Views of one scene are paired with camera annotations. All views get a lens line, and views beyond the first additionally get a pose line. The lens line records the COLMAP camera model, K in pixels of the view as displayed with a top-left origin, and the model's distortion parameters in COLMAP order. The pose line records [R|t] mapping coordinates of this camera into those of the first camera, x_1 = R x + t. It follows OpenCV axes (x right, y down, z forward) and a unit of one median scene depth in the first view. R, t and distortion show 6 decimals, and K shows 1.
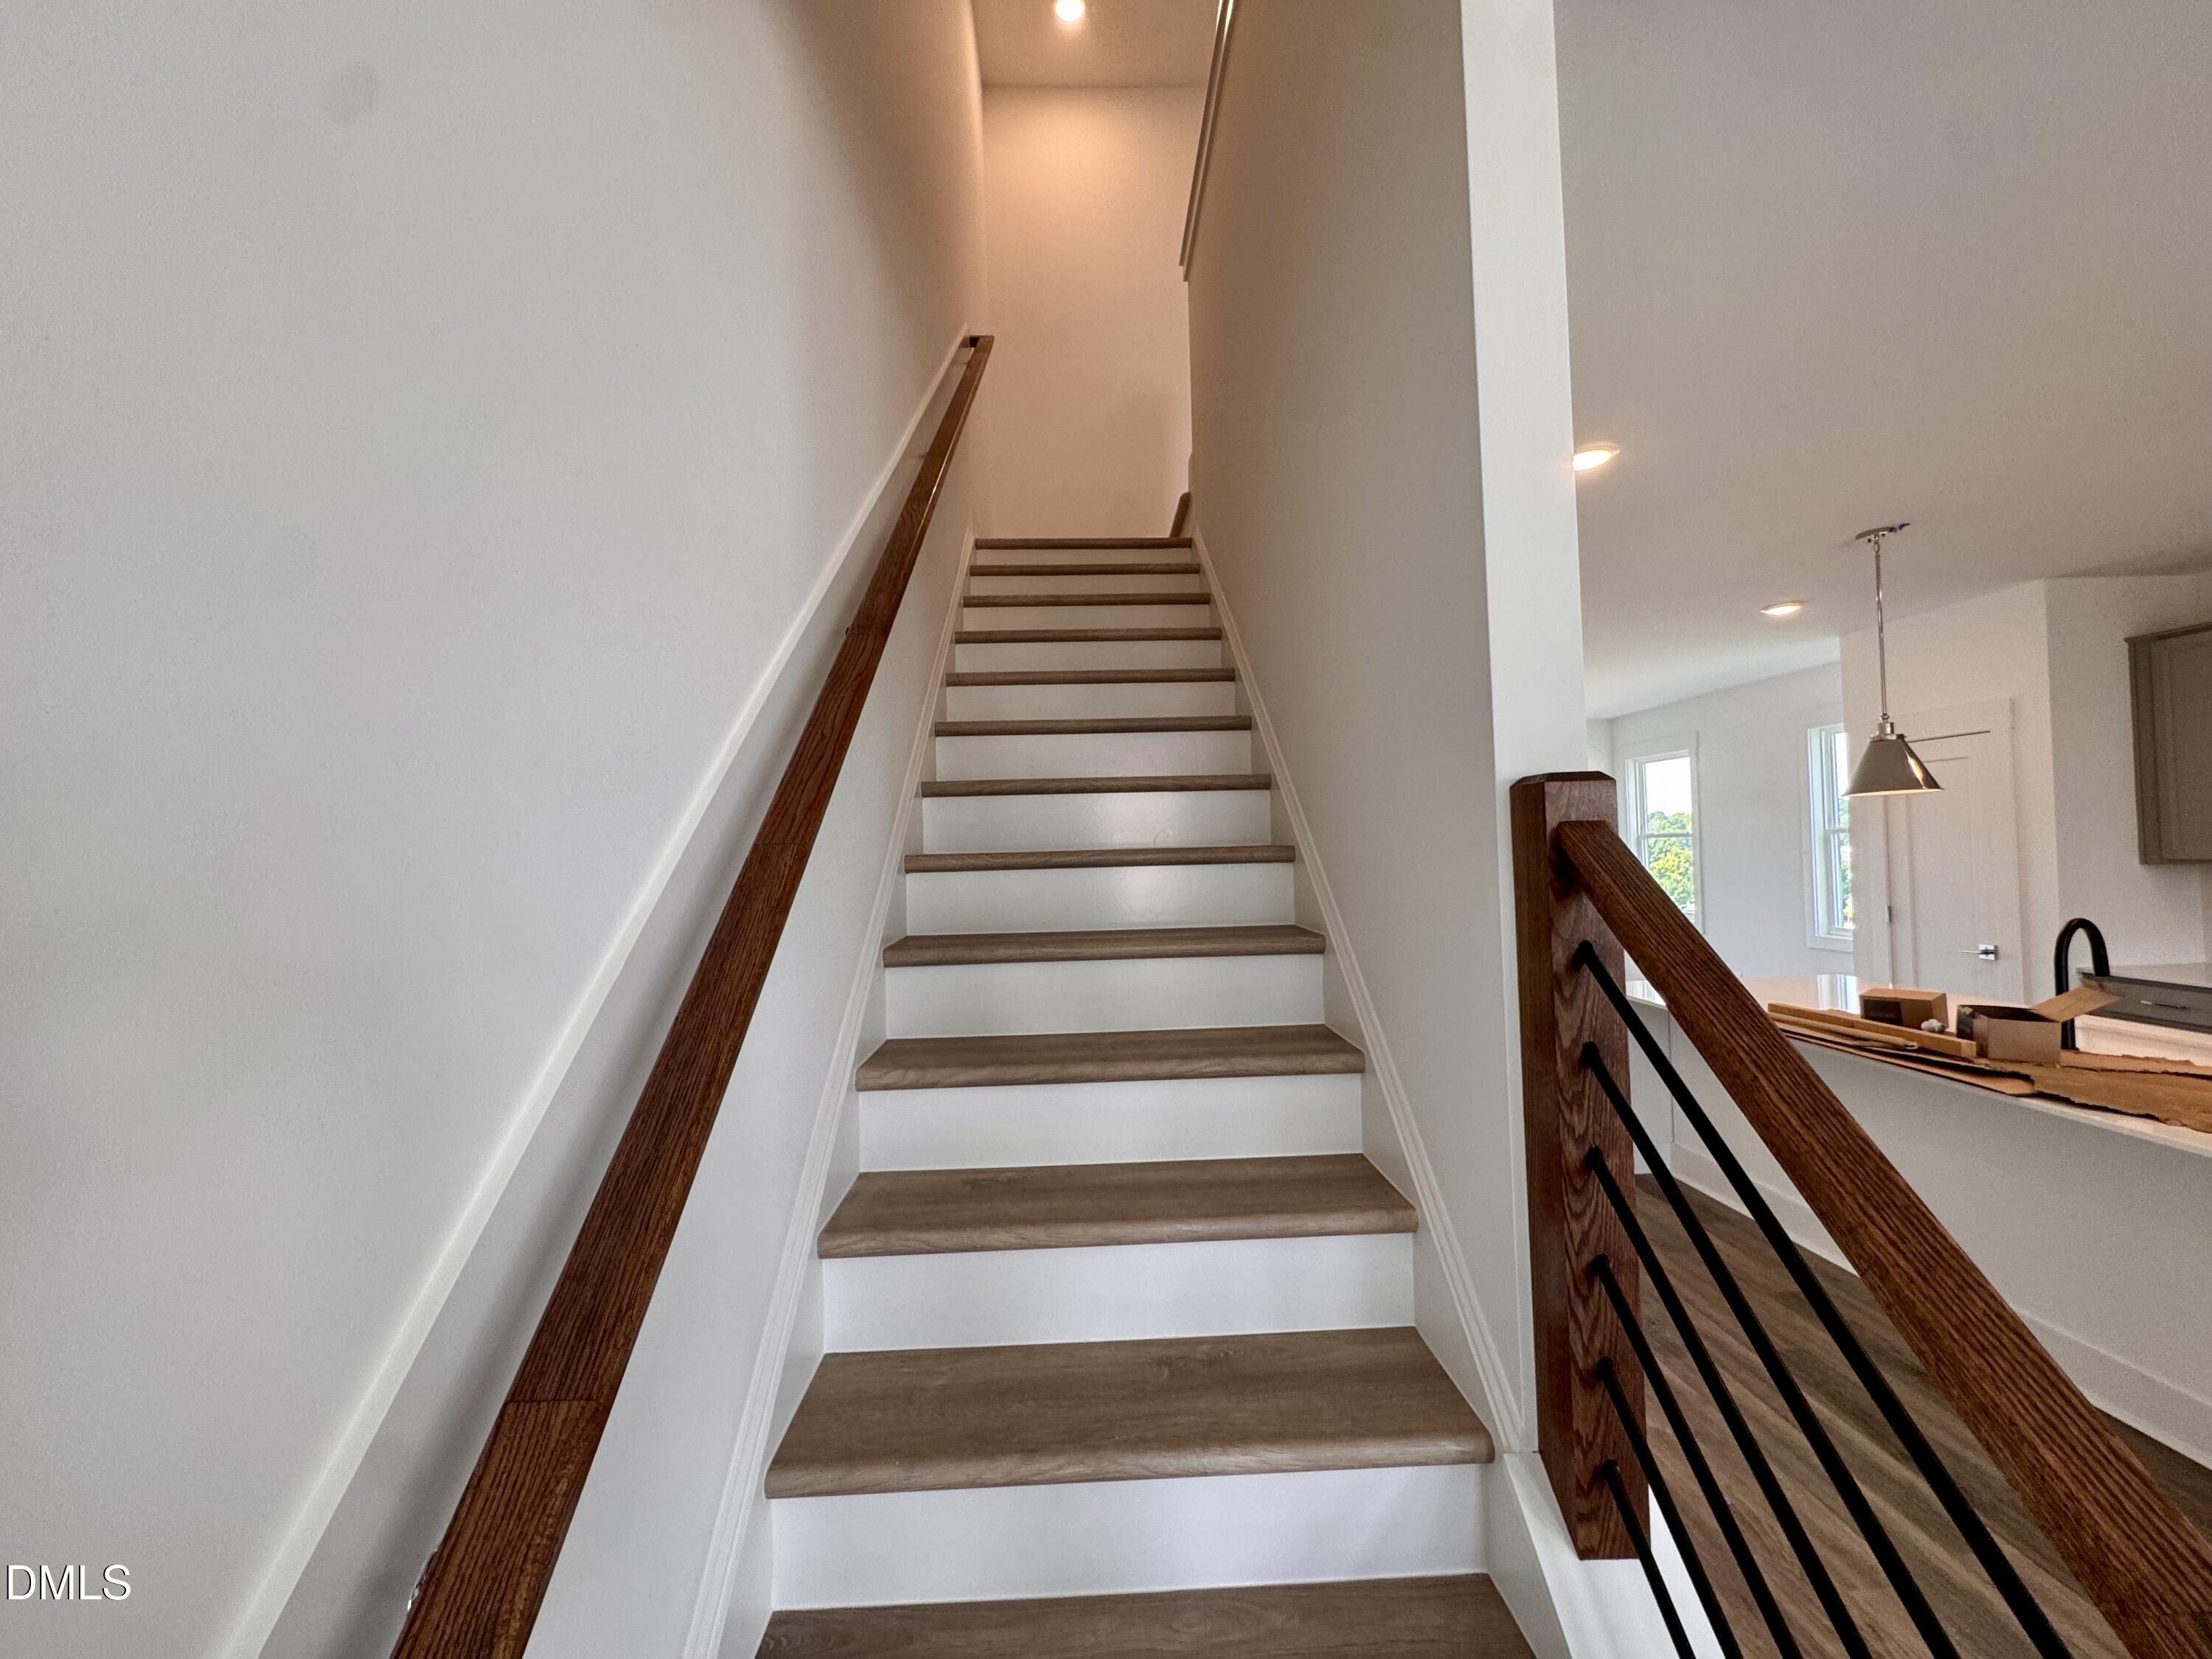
lens RADIAL K [[890.6, 0, 1108.9], [0, 890.6, 832.0], [0, 0, 1]] dist [-0.001595, -0.000156]
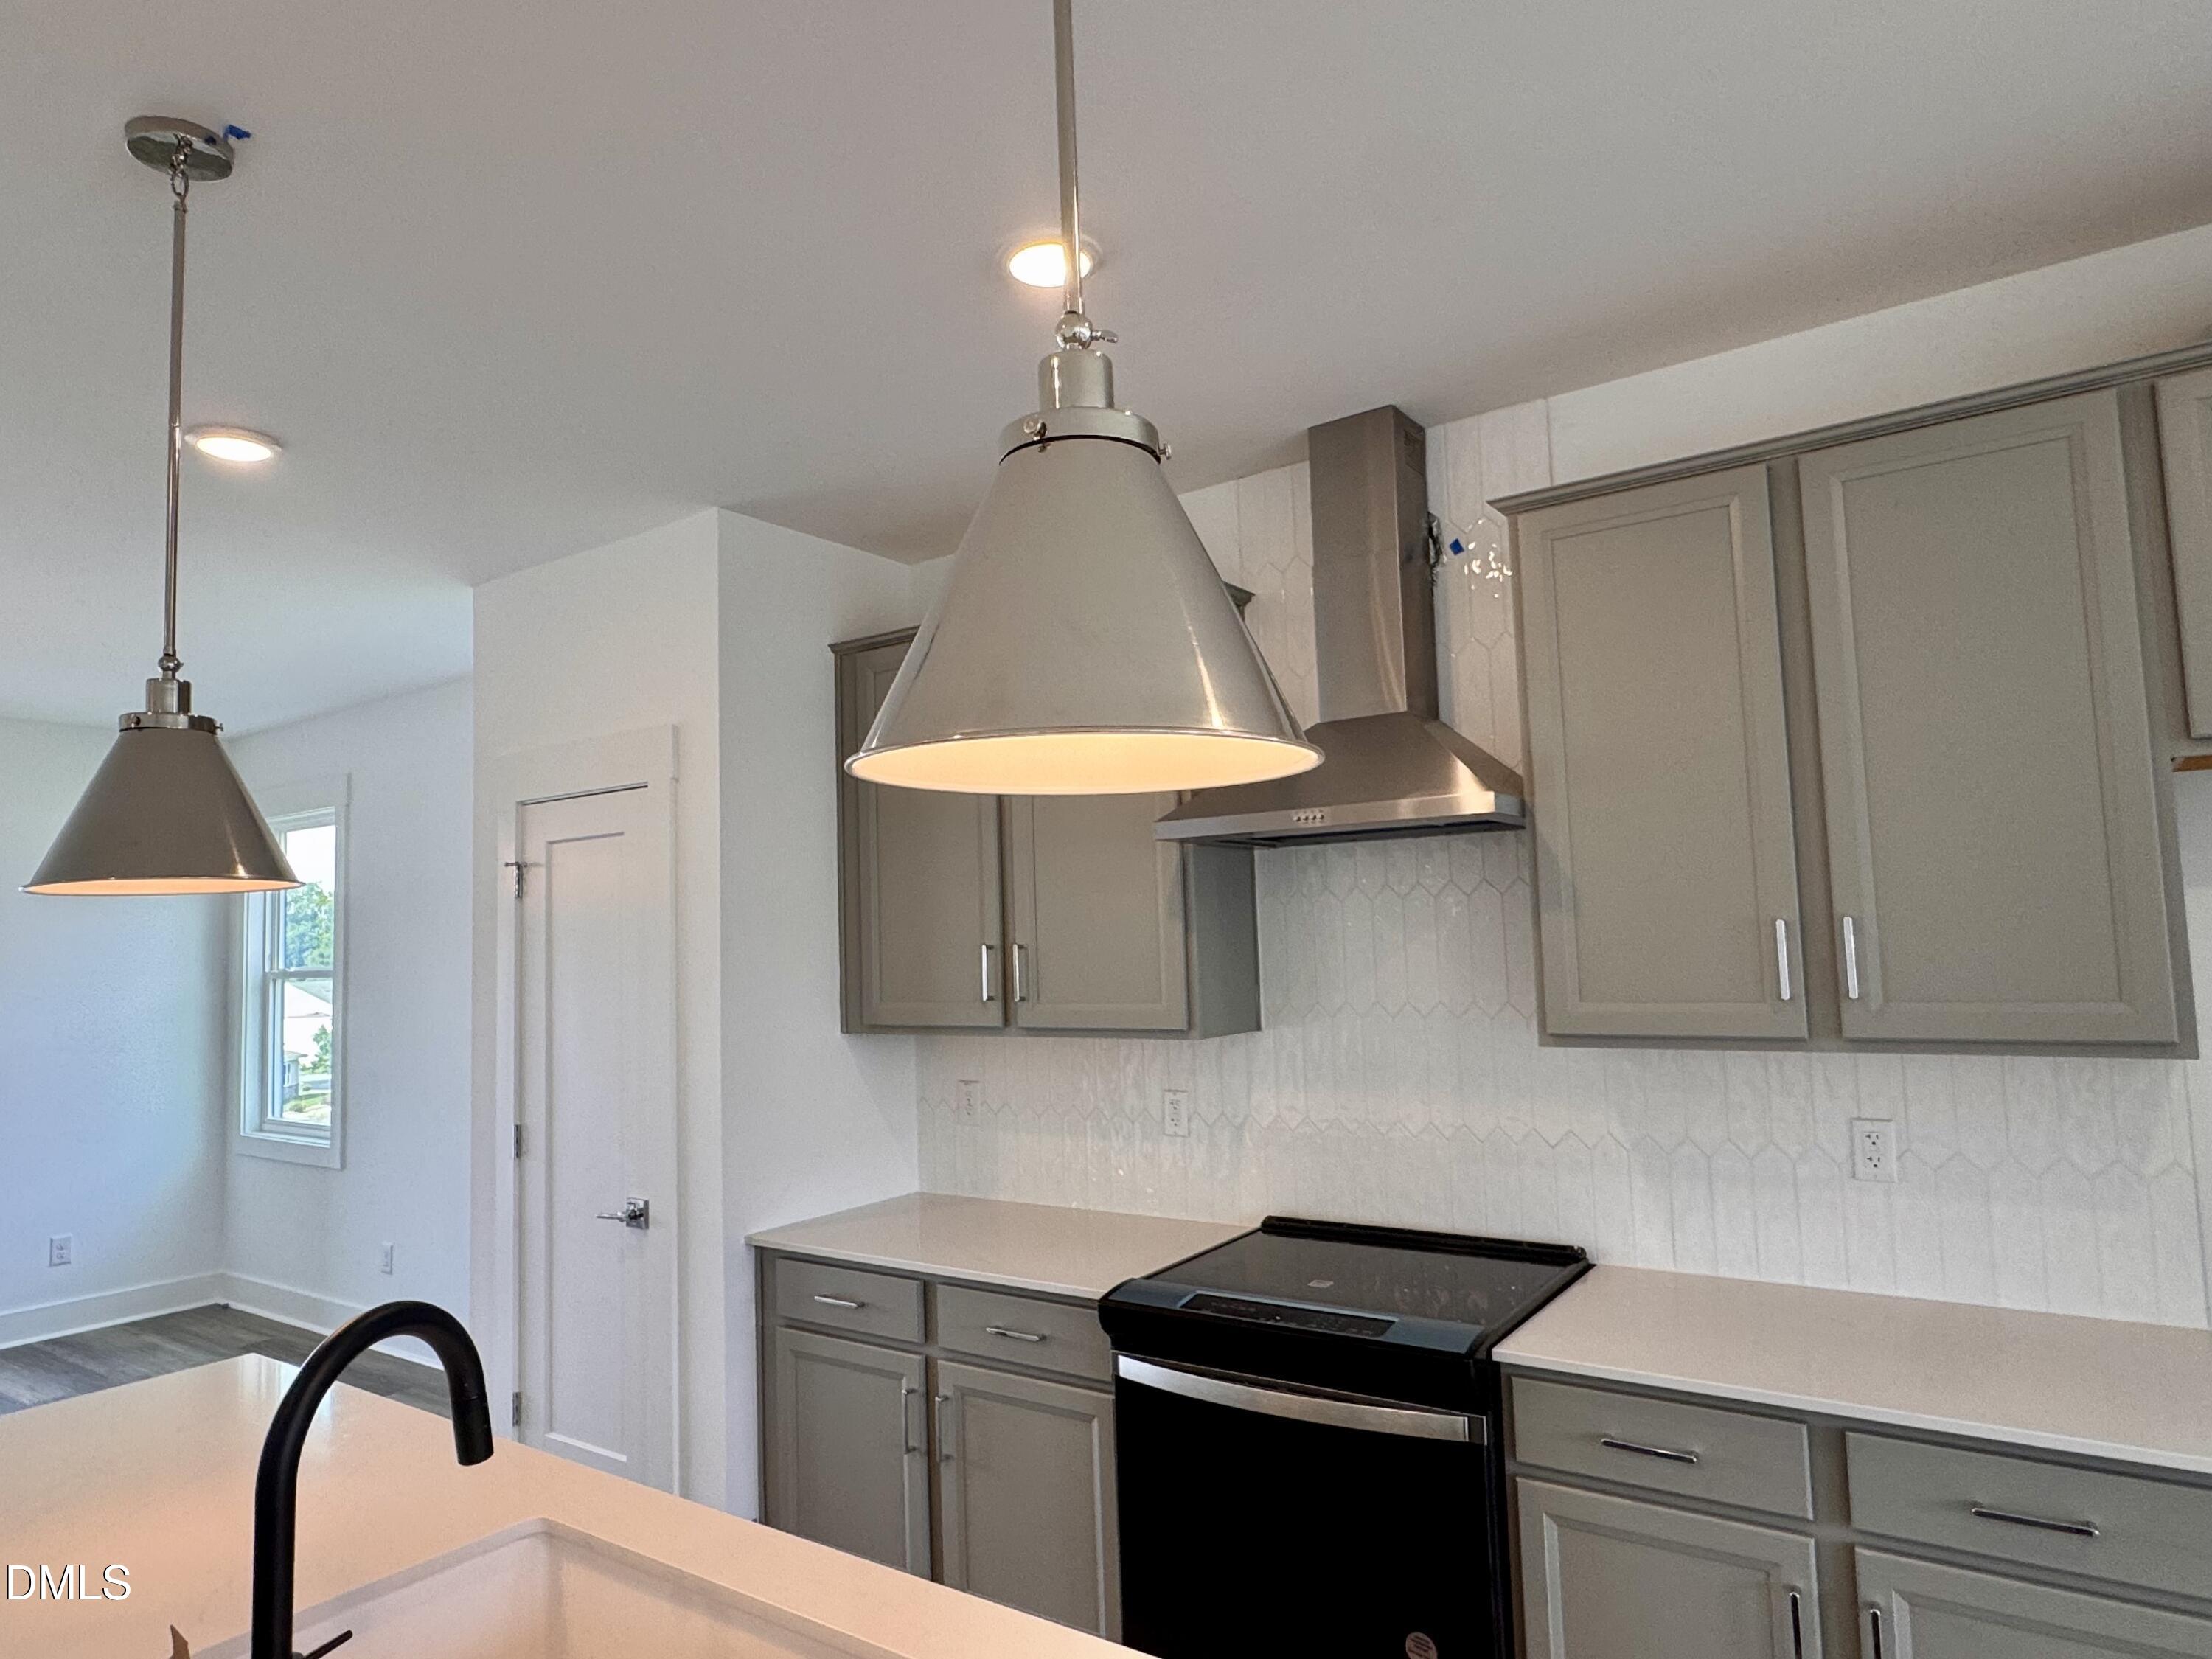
lens RADIAL K [[1344.1, 0, 1092.9], [0, 1344.1, 840.8], [0, 0, 1]] dist [-0.000874, 0.000911]
pose [[0.607858, 0.066838, 0.791227, 0.556974], [-0.000249, 0.996467, -0.083985, -0.014747], [-0.794045, 0.050854, 0.605727, 0.333176]]
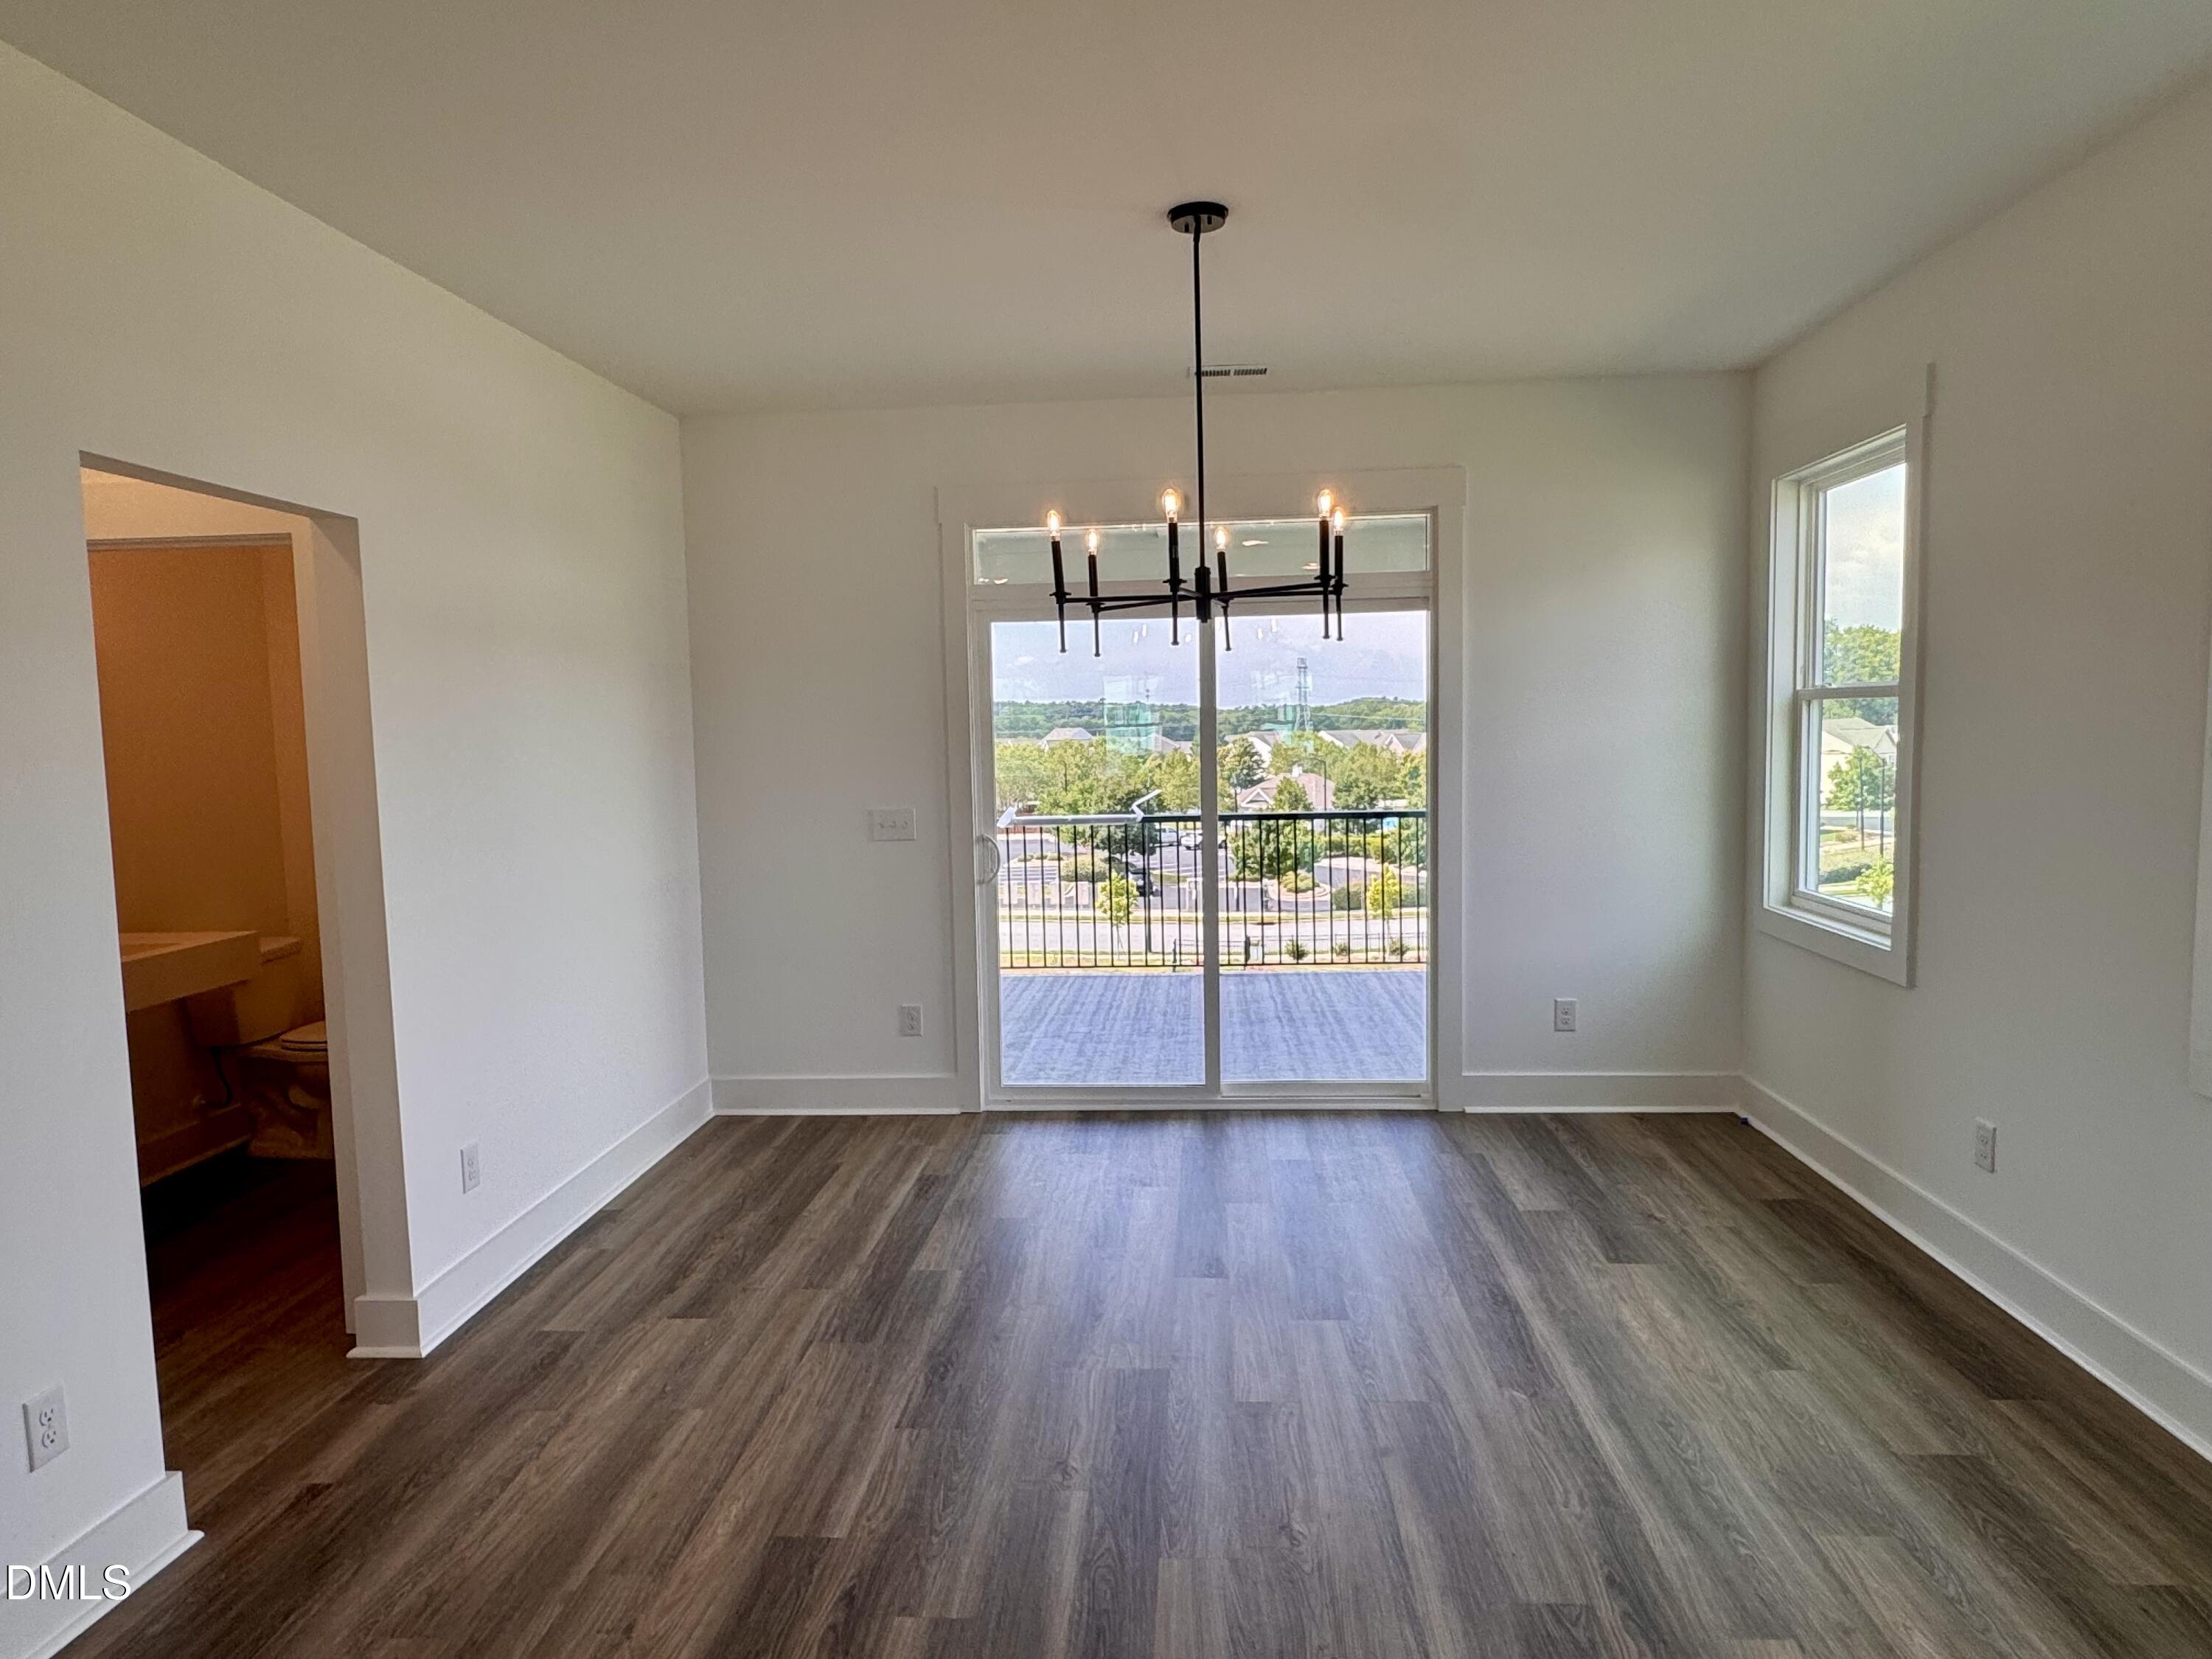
lens RADIAL K [[1344.1, 0, 1110.4], [0, 1344.1, 830.0], [0, 0, 1]] dist [-0.000874, 0.000911]
pose [[0.995360, 0.013289, -0.095304, 0.748541], [-0.003426, 0.994684, 0.102917, 0.008693], [0.096165, -0.102113, 0.990114, 0.852190]]
